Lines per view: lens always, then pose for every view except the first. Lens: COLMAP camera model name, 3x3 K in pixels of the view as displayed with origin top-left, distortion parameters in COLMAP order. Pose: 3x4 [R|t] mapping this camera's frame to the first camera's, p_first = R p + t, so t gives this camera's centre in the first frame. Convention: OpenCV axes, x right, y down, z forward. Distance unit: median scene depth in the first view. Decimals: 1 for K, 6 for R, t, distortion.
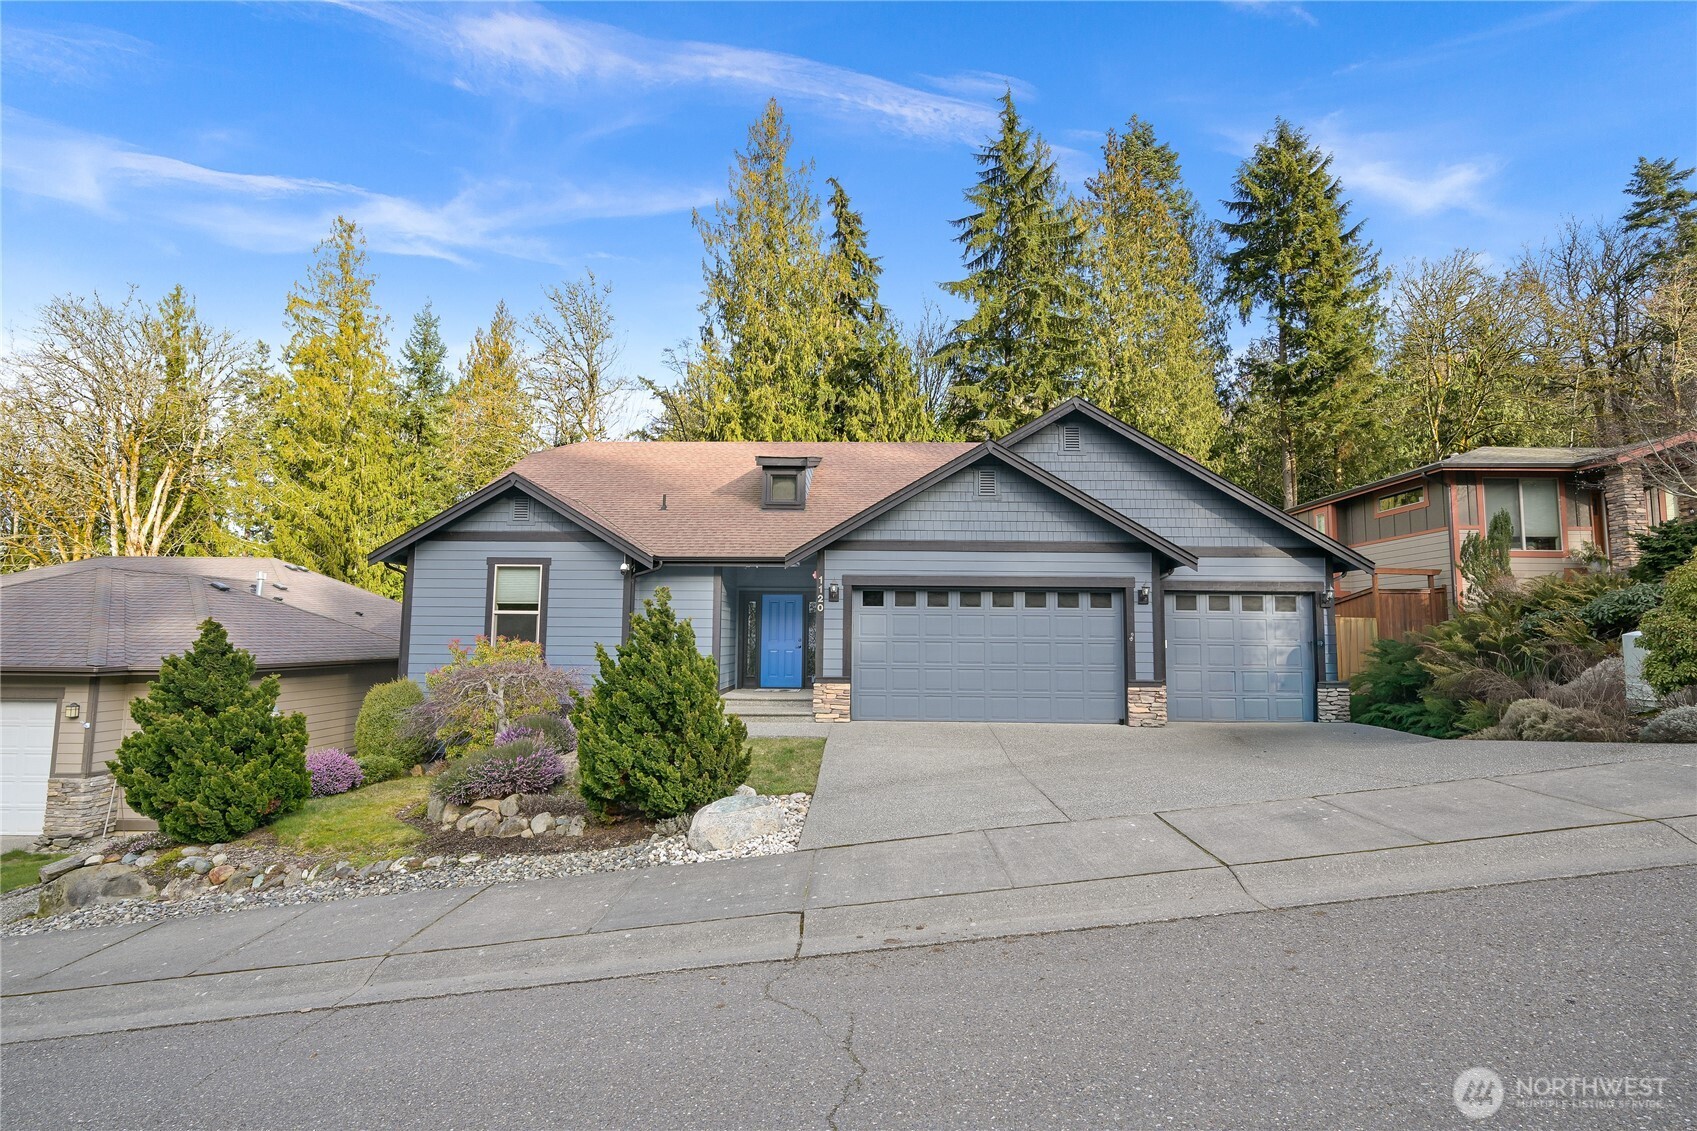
lens RADIAL K [[769.3, 0, 848.5], [0, 769.3, 565.5], [0, 0, 1]] dist [0.001459, 0.000454]
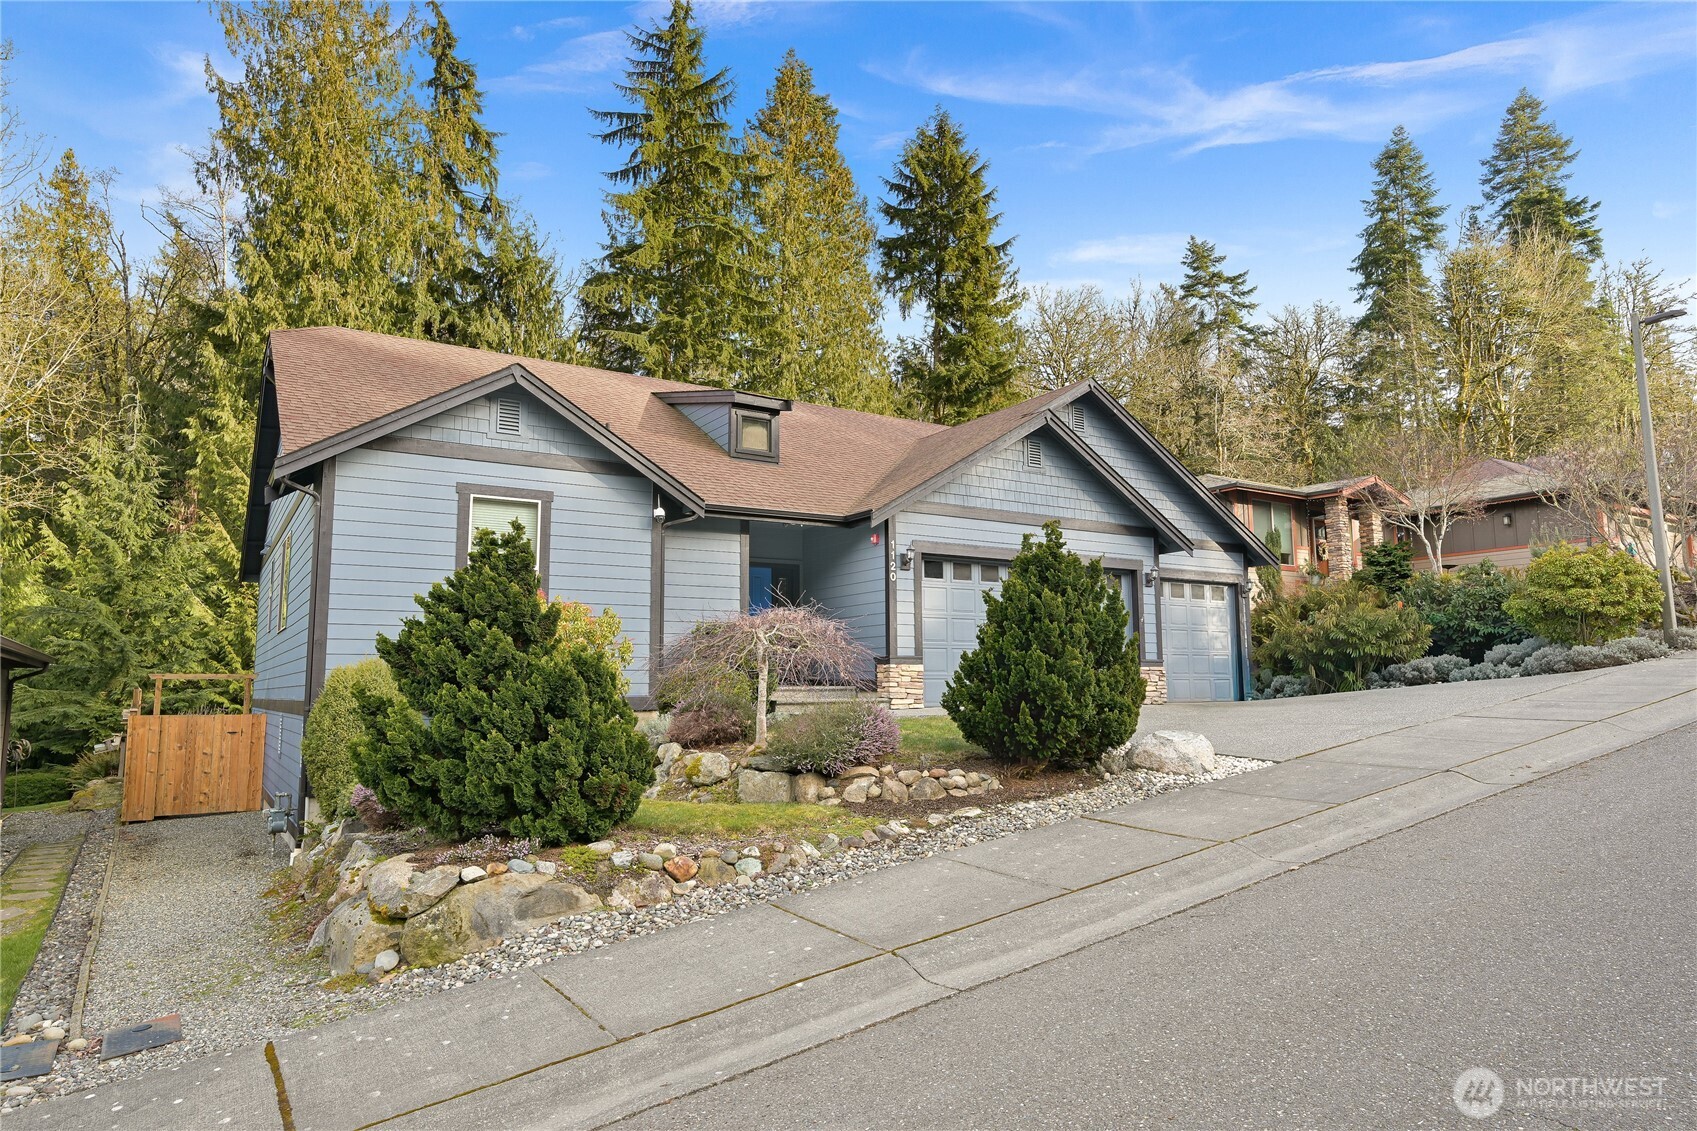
lens RADIAL K [[1032.3, 0, 848.8], [0, 1032.3, 572.9], [0, 0, 1]] dist [0.005846, -0.000153]
pose [[0.833610, 0.046224, 0.550416, -0.219329], [-0.036951, 0.998927, -0.027928, 0.026046], [-0.551116, 0.002942, 0.834424, 0.018863]]
